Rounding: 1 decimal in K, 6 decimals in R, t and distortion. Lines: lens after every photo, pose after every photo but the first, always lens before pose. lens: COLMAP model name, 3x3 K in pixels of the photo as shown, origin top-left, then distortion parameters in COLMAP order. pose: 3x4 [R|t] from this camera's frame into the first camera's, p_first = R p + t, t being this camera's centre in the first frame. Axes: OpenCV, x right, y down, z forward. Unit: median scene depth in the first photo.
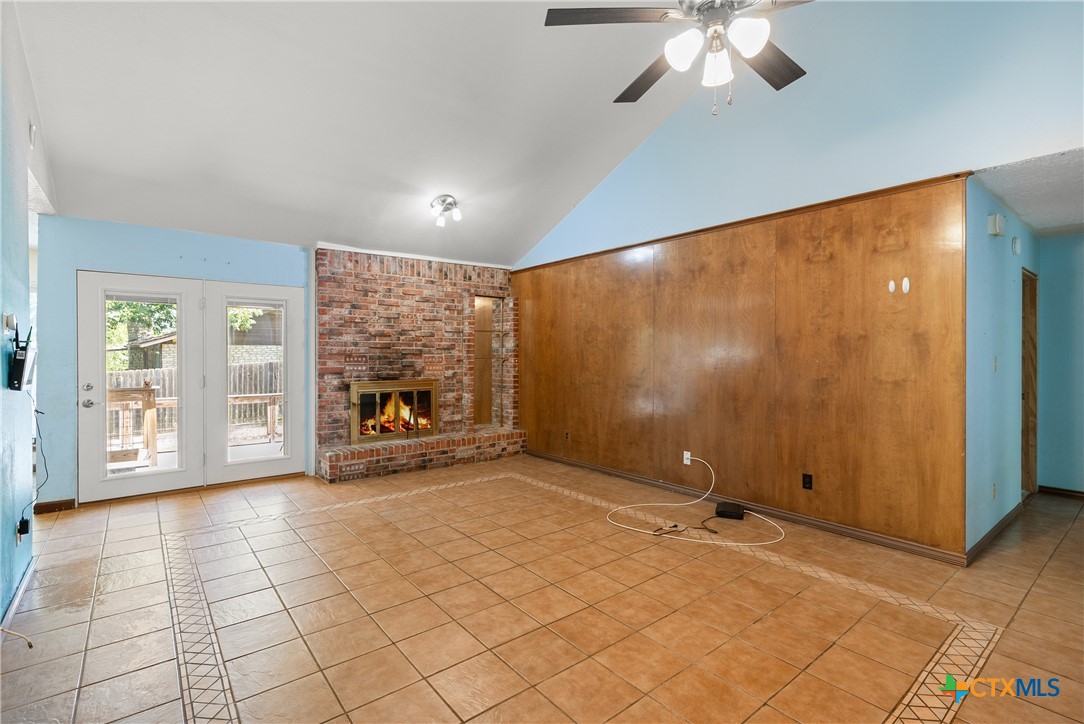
lens RADIAL K [[493.3, 0, 538.6], [0, 493.3, 357.0], [0, 0, 1]] dist [0.001840, -0.000063]
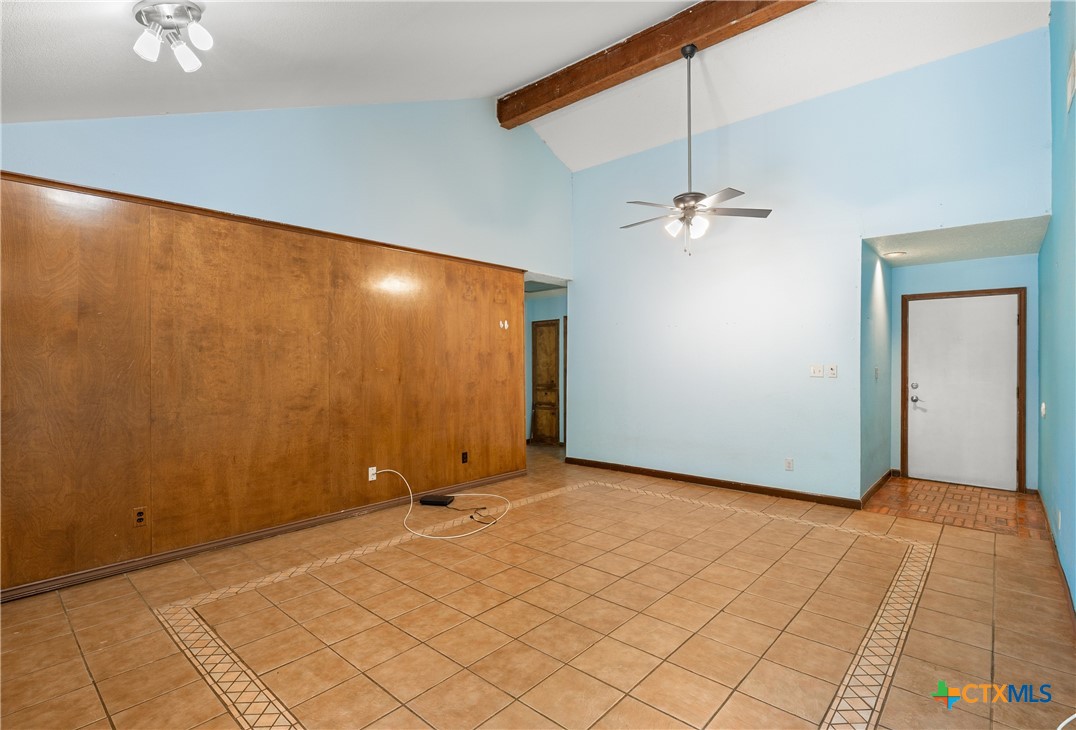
lens RADIAL K [[505.0, 0, 538.0], [0, 505.0, 365.0], [0, 0, 1]] dist [0.000750, 0.000003]
pose [[-0.146602, -0.004521, 0.989185, -0.869229], [0.012336, 0.999903, 0.006398, -0.012900], [-0.989119, 0.013141, -0.146532, 0.985815]]
